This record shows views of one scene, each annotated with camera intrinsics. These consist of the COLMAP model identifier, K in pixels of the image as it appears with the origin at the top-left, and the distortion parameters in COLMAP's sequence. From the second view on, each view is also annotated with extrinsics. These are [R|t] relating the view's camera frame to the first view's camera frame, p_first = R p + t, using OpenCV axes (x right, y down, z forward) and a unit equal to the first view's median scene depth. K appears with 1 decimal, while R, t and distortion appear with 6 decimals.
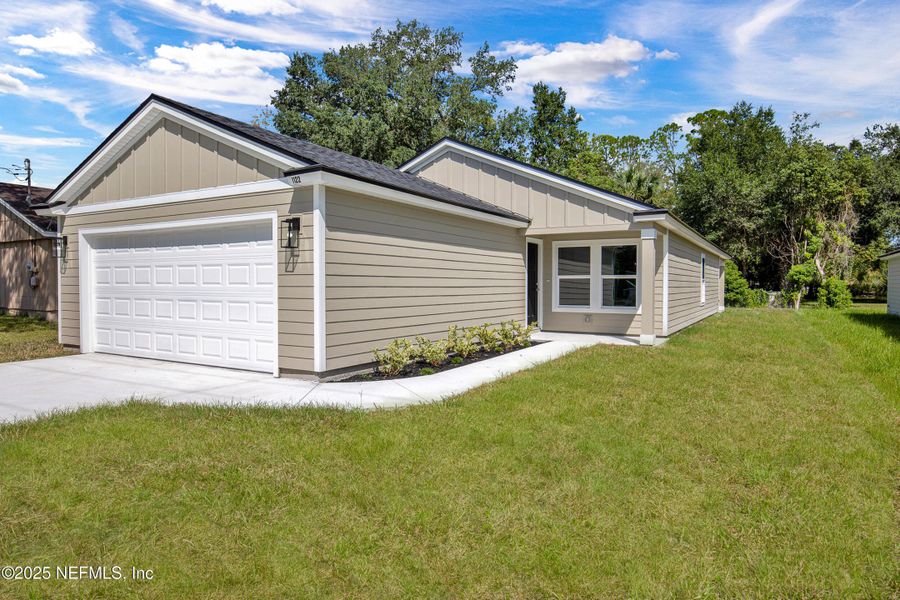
lens RADIAL K [[568.8, 0, 450.0], [0, 568.8, 300.0], [0, 0, 1]] dist [-0.042681, -0.000058]
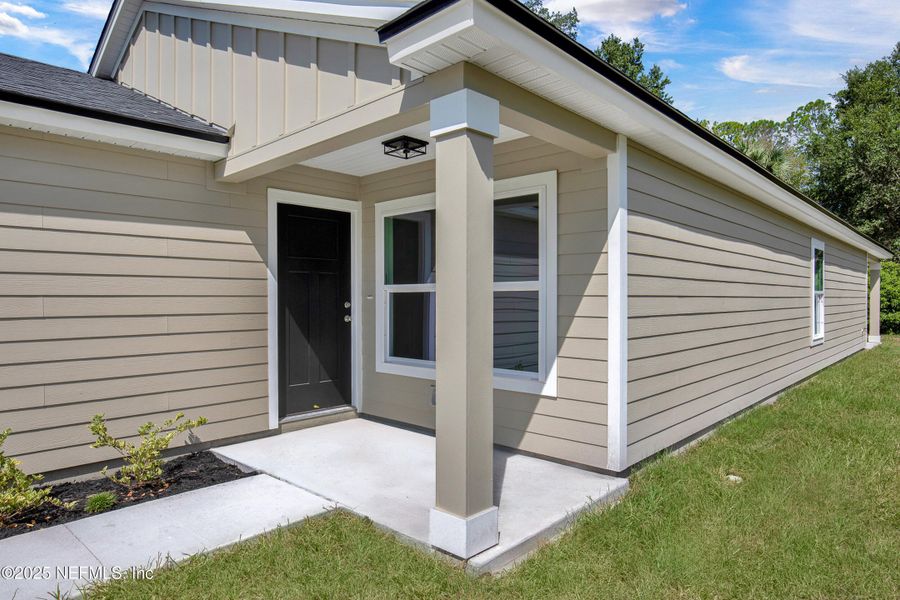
lens RADIAL K [[548.2, 0, 468.3], [0, 548.2, 303.1], [0, 0, 1]] dist [-0.014208, -0.000087]
pose [[0.976951, -0.002482, -0.213448, 0.202125], [-0.001543, 0.999824, -0.018692, -0.013850], [0.213456, 0.018591, 0.976776, 0.377163]]
